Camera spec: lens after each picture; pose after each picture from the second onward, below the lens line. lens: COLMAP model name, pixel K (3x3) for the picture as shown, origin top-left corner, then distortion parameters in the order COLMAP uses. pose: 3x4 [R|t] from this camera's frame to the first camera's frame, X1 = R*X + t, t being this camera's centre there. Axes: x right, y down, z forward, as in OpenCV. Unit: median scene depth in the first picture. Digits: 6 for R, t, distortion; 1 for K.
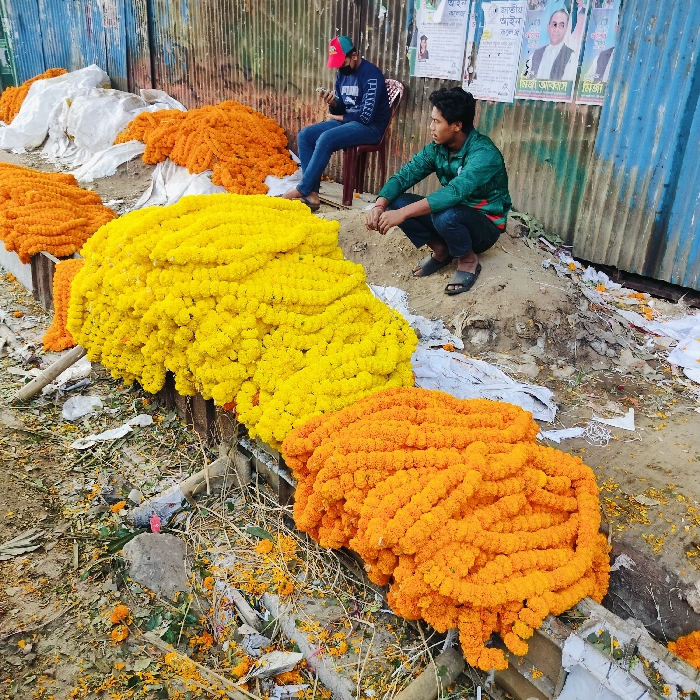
lens RADIAL K [[663.5, 0, 346.4], [0, 663.5, 348.5], [0, 0, 1]] dist [0.008633, 0.000000]
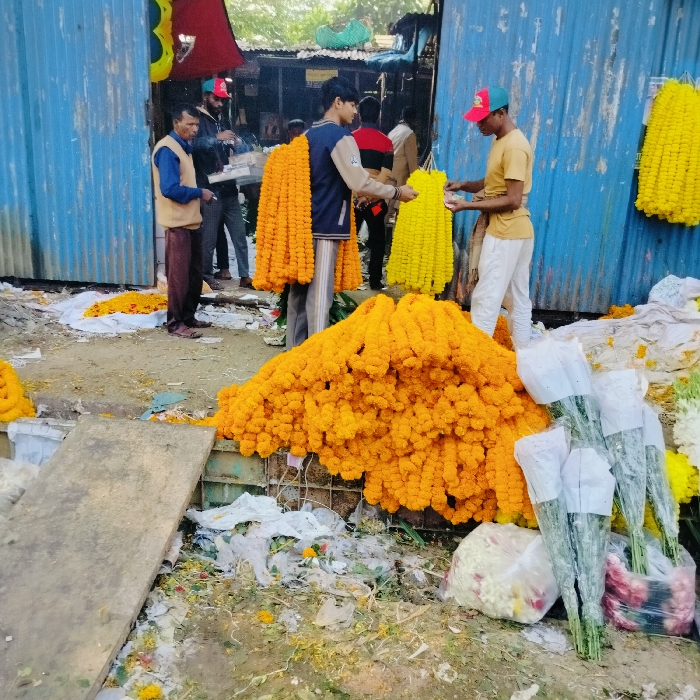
lens RADIAL K [[663.5, 0, 347.3], [0, 663.5, 353.6], [0, 0, 1]] dist [0.008633, 0.000000]
pose [[0.685776, -0.215842, 0.695071, -0.132123], [0.270385, 0.962219, 0.032032, 0.195426], [-0.675724, 0.165970, 0.718227, -0.493208]]
